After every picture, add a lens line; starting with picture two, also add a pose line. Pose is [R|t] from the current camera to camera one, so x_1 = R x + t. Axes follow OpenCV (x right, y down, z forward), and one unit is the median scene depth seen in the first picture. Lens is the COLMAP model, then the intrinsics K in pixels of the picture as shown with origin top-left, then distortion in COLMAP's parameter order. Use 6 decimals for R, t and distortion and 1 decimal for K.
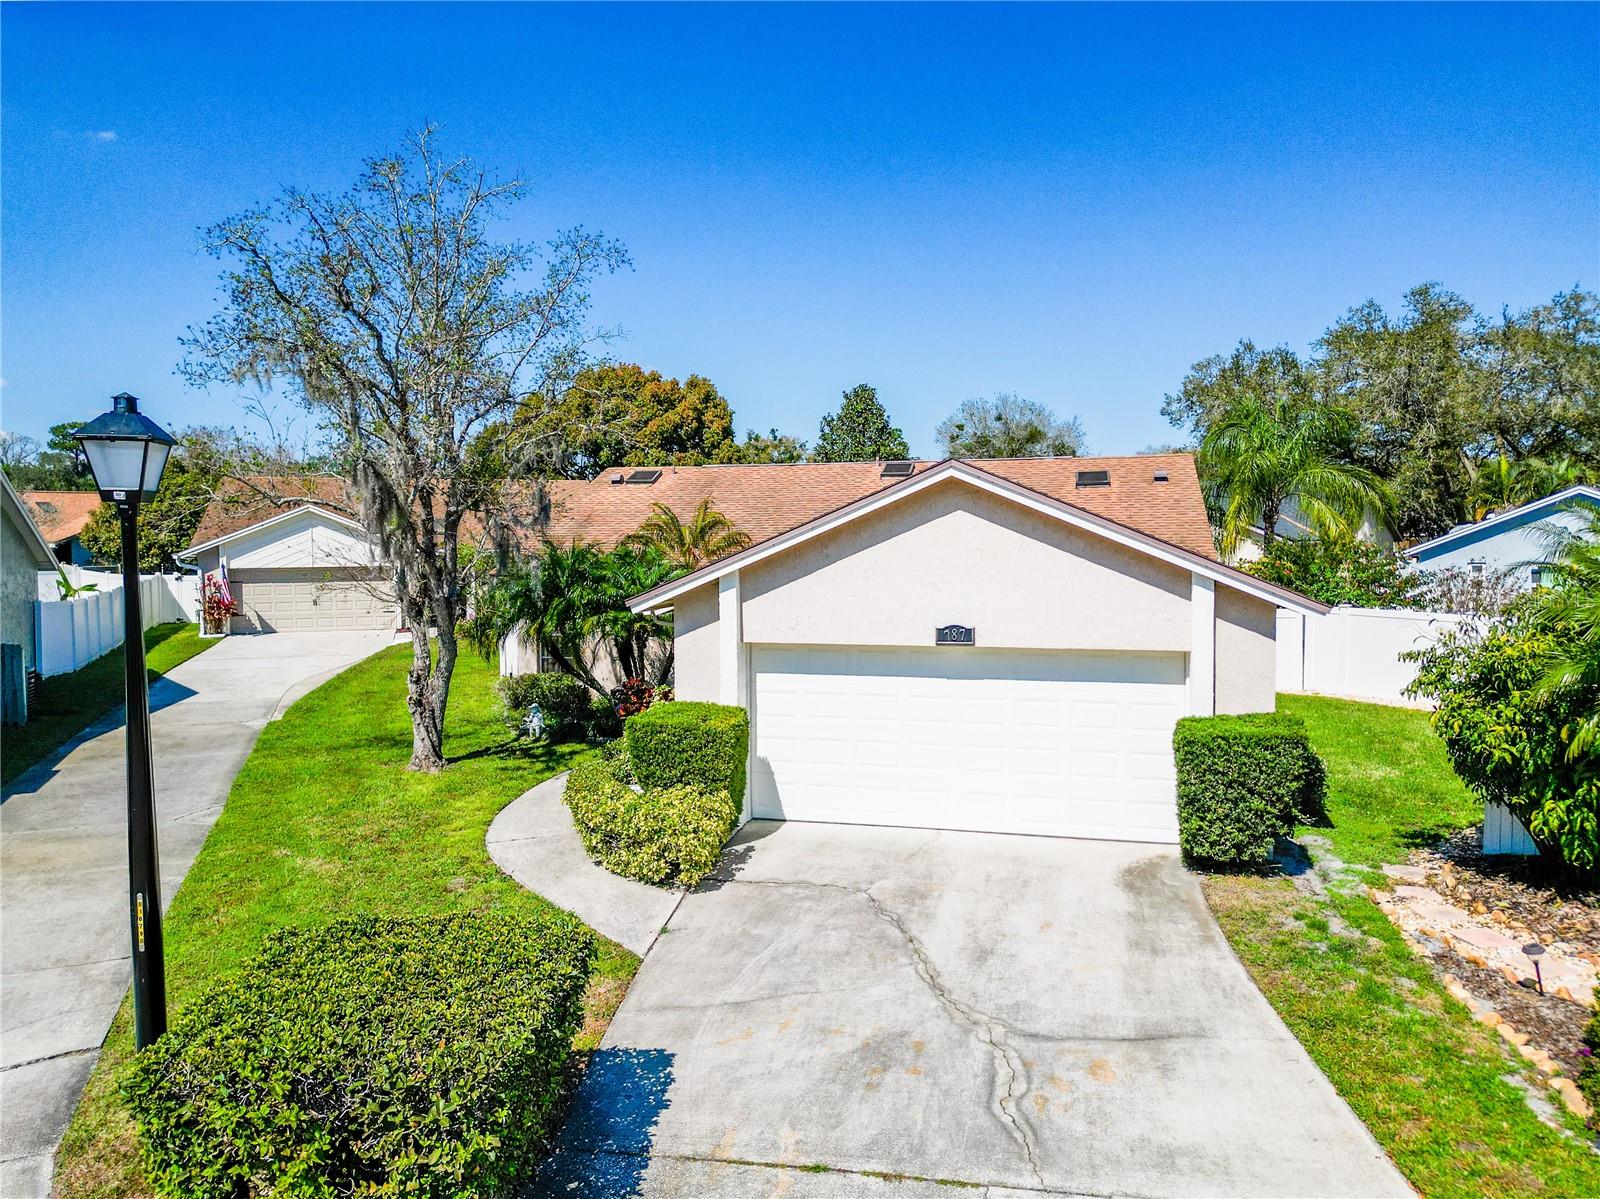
lens RADIAL K [[1107.8, 0, 805.6], [0, 1107.8, 615.1], [0, 0, 1]] dist [0.078368, -0.073268]
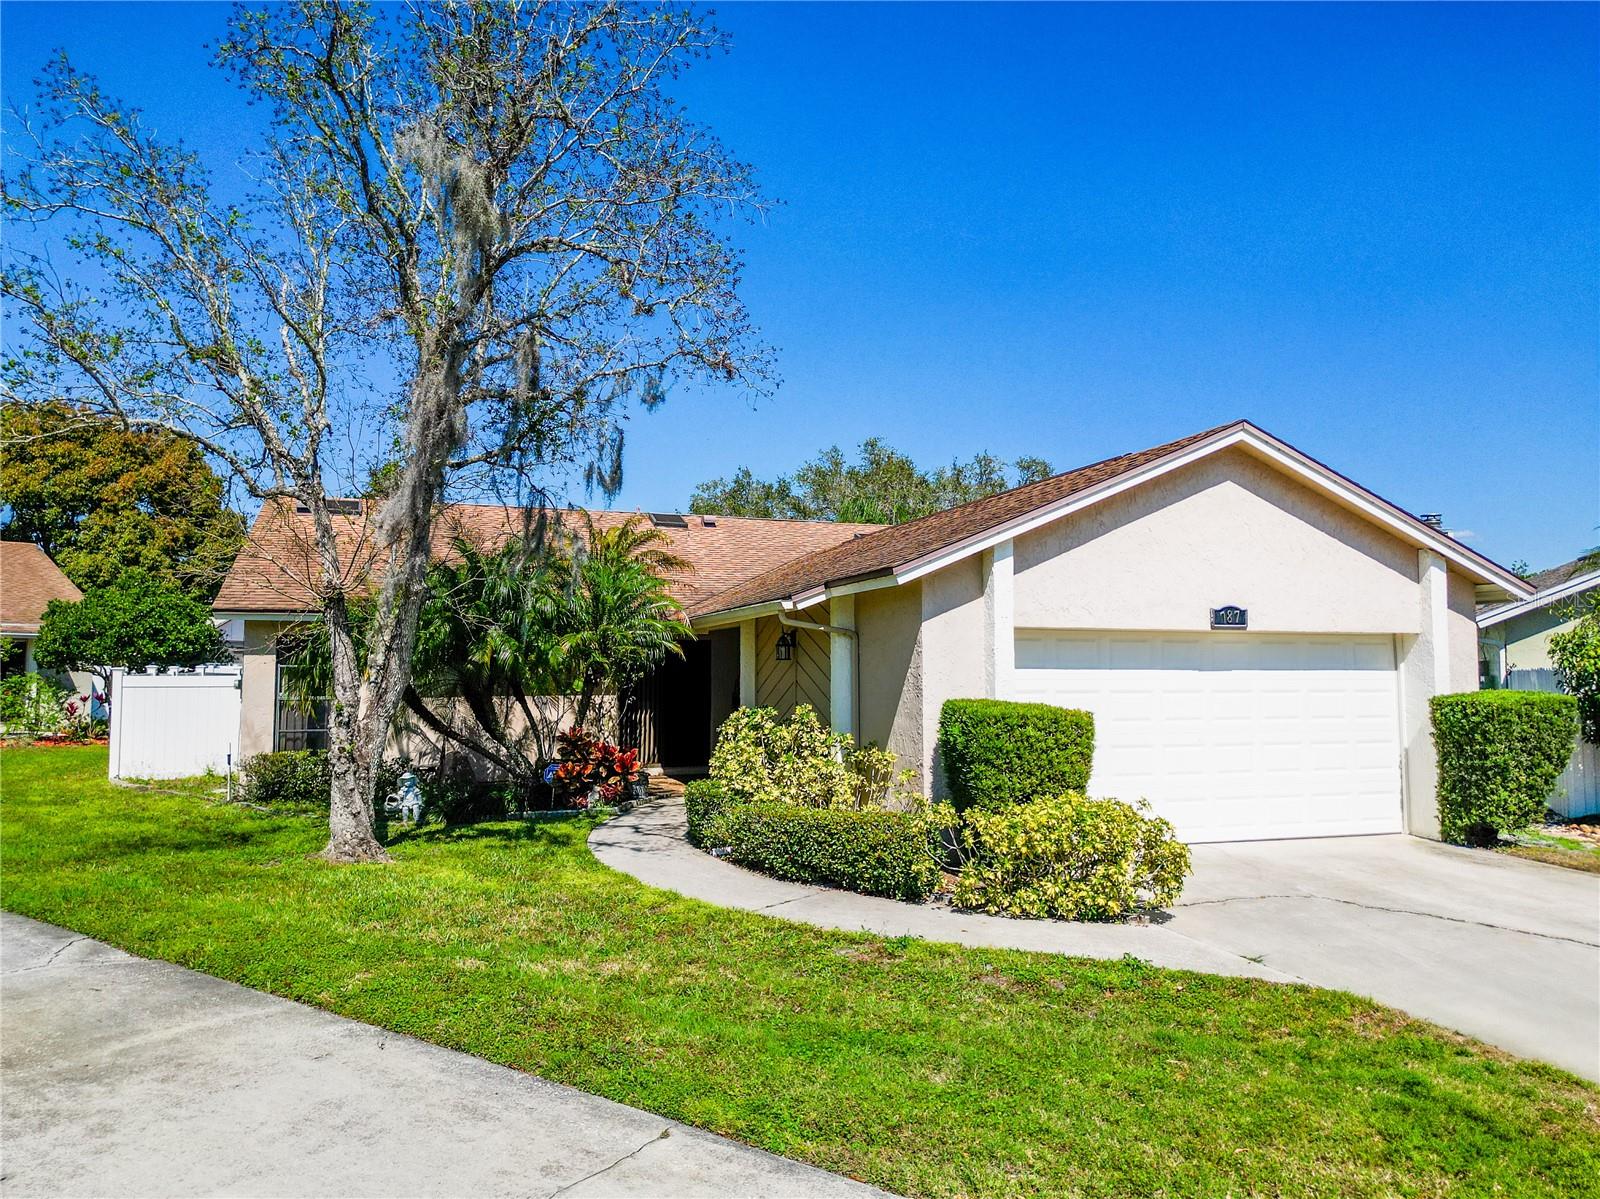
lens RADIAL K [[1107.8, 0, 805.6], [0, 1107.8, 615.1], [0, 0, 1]] dist [0.078368, -0.073268]
pose [[0.842451, 0.033512, 0.537730, -0.623693], [0.033250, 0.992927, -0.113973, 0.104818], [-0.537746, 0.113896, 0.835378, 0.408531]]
